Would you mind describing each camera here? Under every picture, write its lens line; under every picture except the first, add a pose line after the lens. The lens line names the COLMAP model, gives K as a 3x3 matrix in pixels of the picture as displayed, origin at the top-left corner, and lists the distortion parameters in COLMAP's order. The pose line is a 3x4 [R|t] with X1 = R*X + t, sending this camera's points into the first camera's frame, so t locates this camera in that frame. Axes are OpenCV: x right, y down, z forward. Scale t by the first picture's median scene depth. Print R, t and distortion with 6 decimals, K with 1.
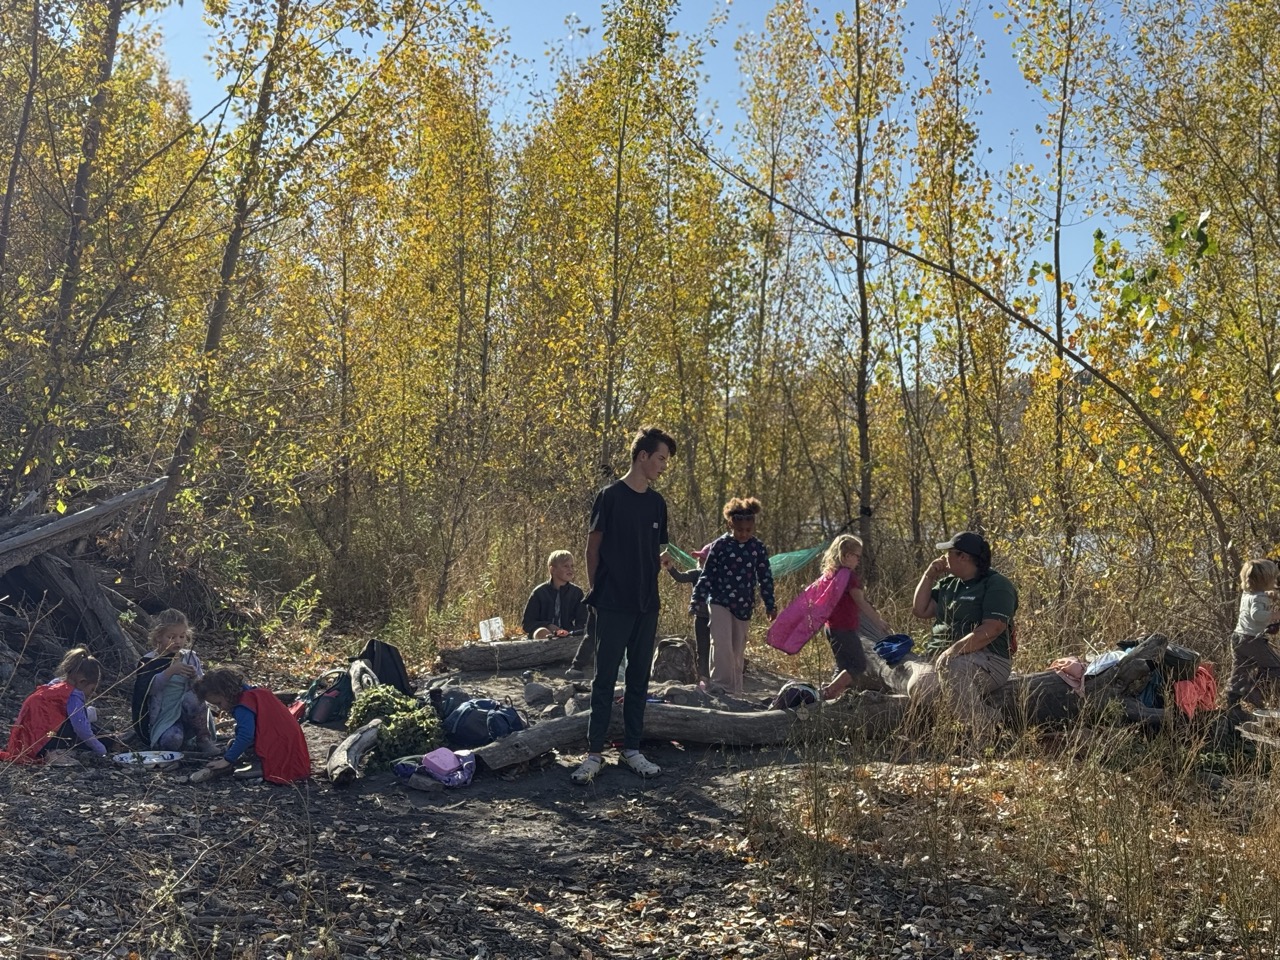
lens RADIAL K [[1781.8, 0, 639.9], [0, 1781.8, 480.6], [0, 0, 1]] dist [0.127449, 0.000000]
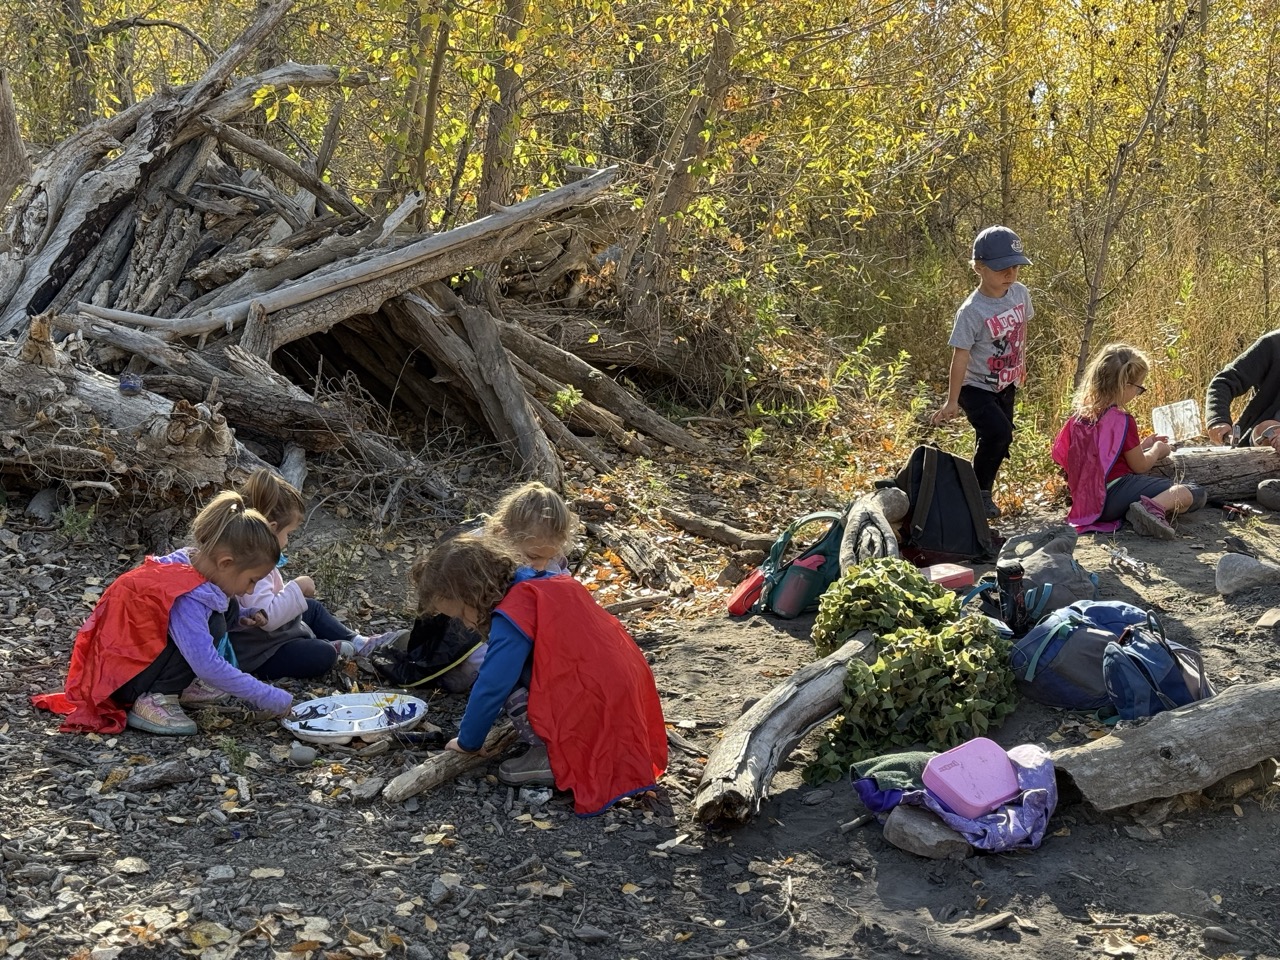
lens RADIAL K [[1781.8, 0, 638.6], [0, 1781.8, 478.0], [0, 0, 1]] dist [0.127449, 0.000000]
pose [[0.916837, 0.023990, -0.398540, -0.016435], [0.029961, 0.991245, 0.128592, 0.030014], [0.398135, -0.129838, 0.908092, 0.534368]]
